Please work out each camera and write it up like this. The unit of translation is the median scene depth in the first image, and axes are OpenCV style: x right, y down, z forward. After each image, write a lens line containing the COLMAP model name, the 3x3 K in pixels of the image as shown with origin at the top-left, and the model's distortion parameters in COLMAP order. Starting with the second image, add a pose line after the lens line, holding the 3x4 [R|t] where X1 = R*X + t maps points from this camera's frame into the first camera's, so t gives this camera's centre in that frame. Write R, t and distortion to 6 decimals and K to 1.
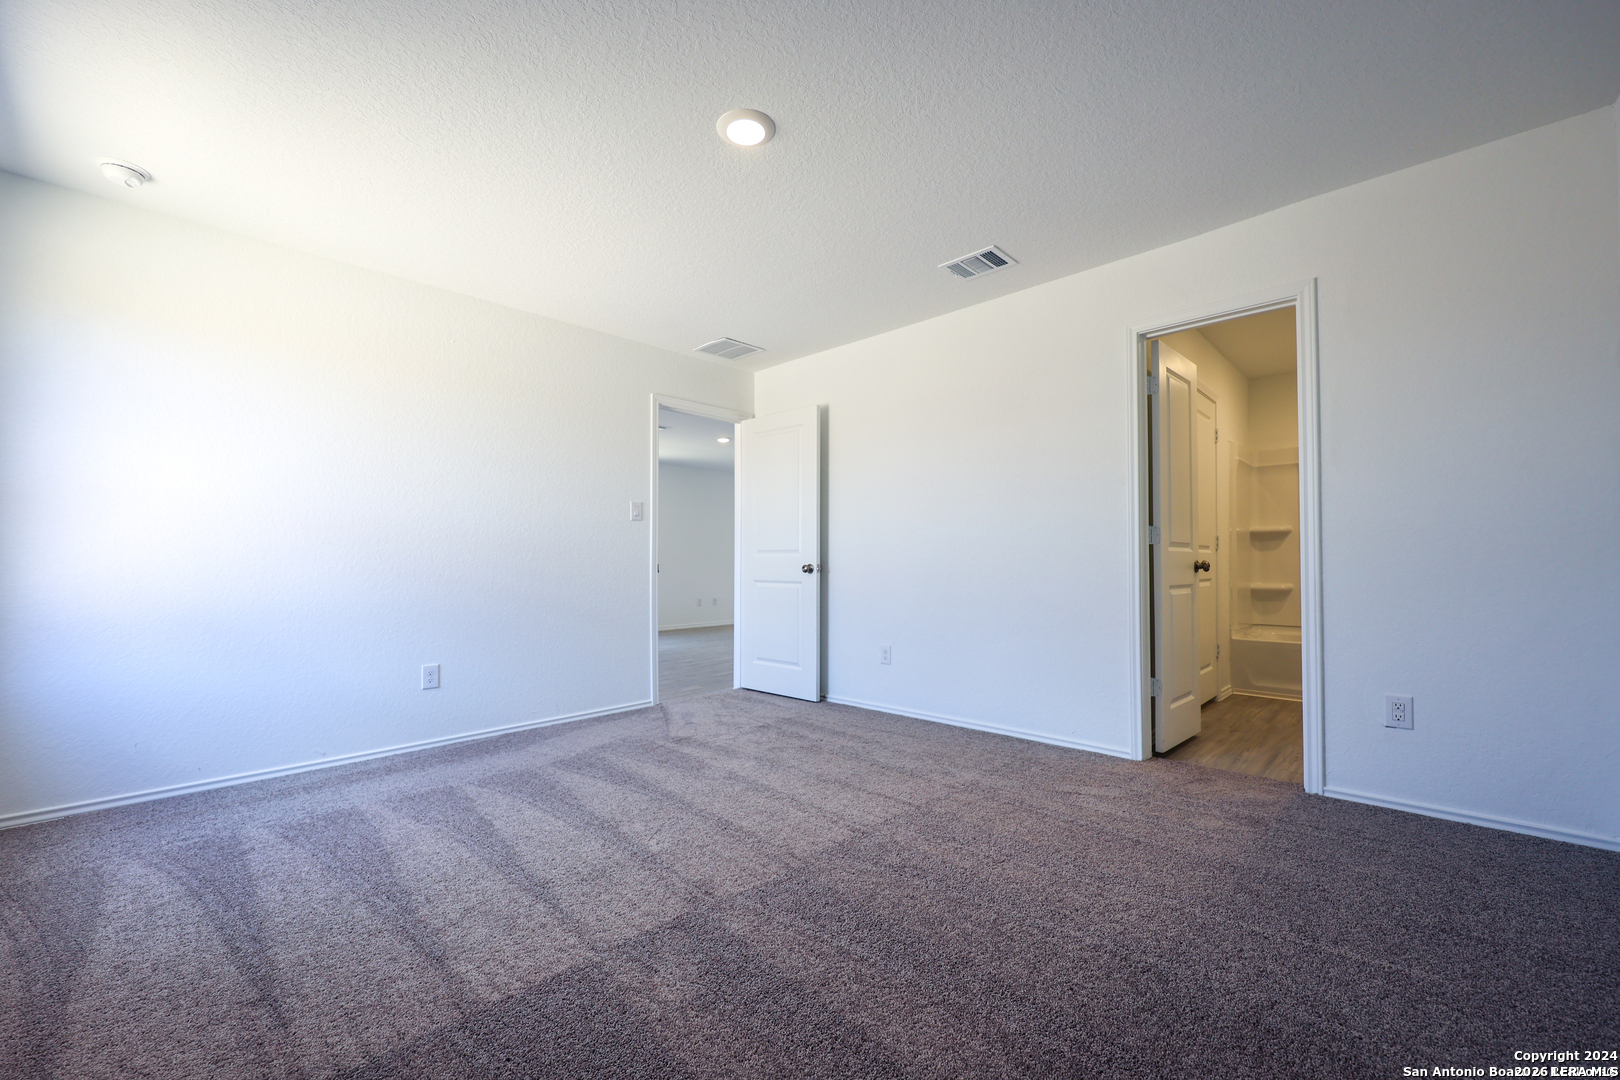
lens RADIAL K [[659.5, 0, 806.5], [0, 659.5, 549.5], [0, 0, 1]] dist [0.001617, -0.001104]
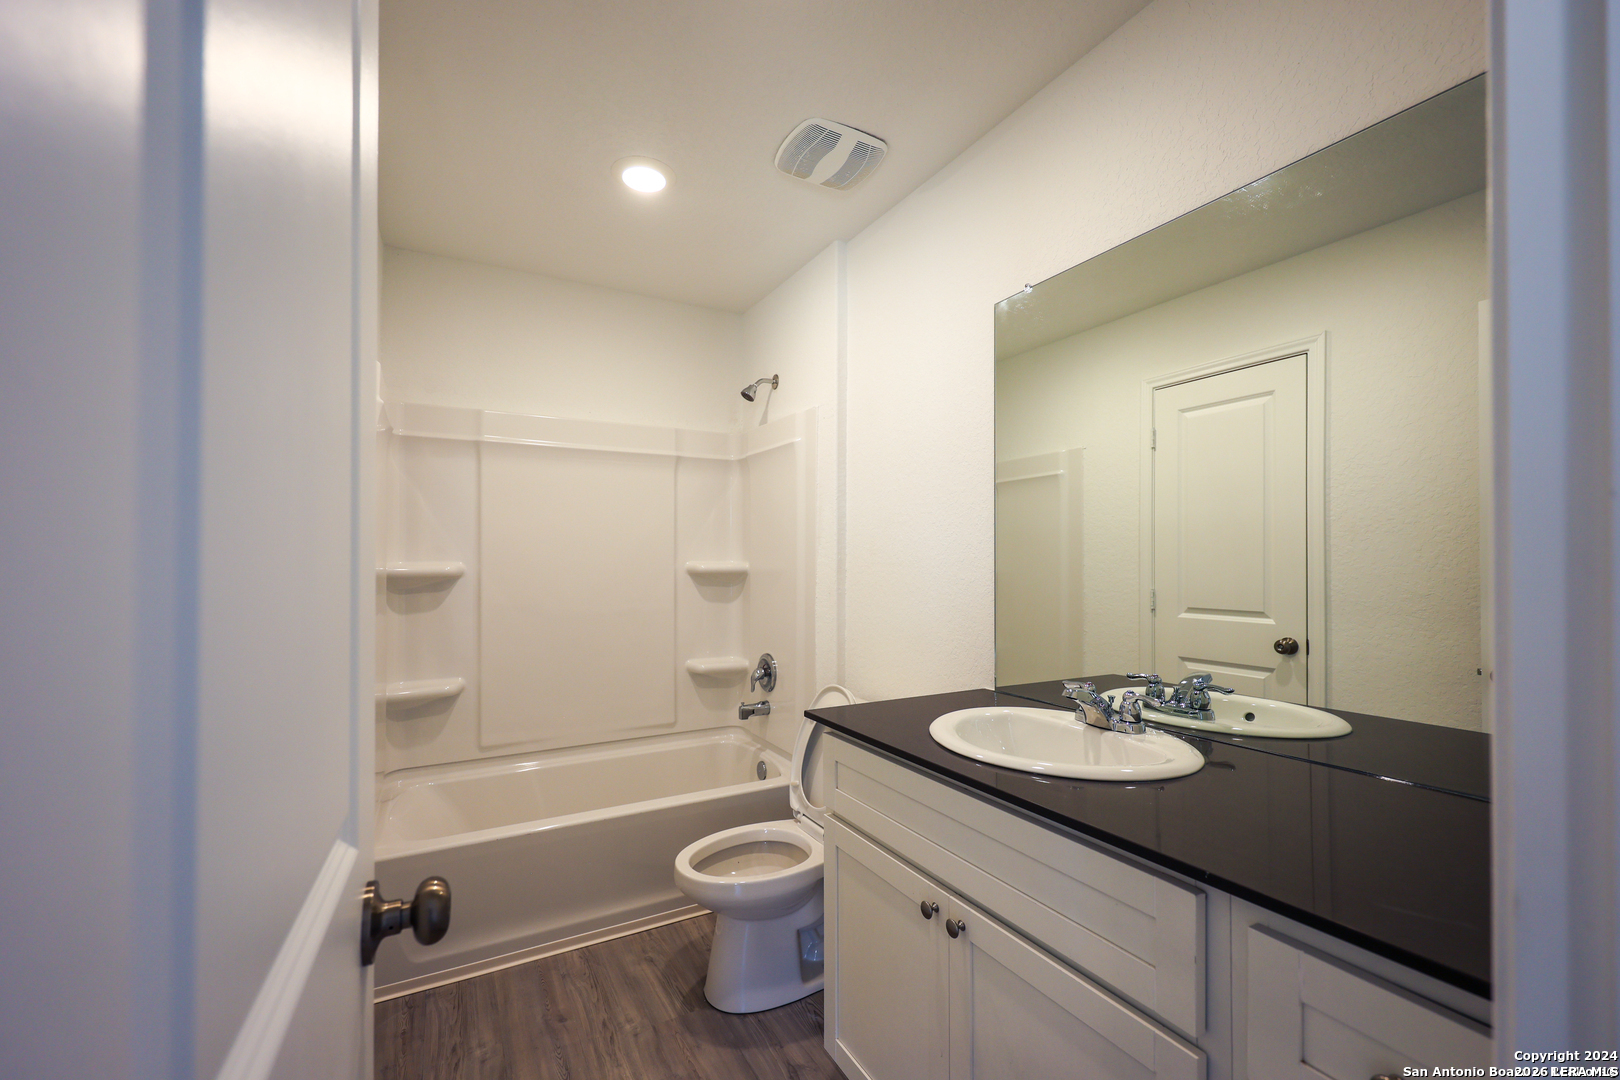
lens RADIAL K [[659.5, 0, 807.1], [0, 659.5, 554.9], [0, 0, 1]] dist [0.001617, -0.001104]
pose [[0.296035, 0.010495, 0.955120, 0.322451], [-0.018815, 0.999810, -0.005155, -0.043957], [-0.954992, -0.016444, 0.296176, 0.586648]]
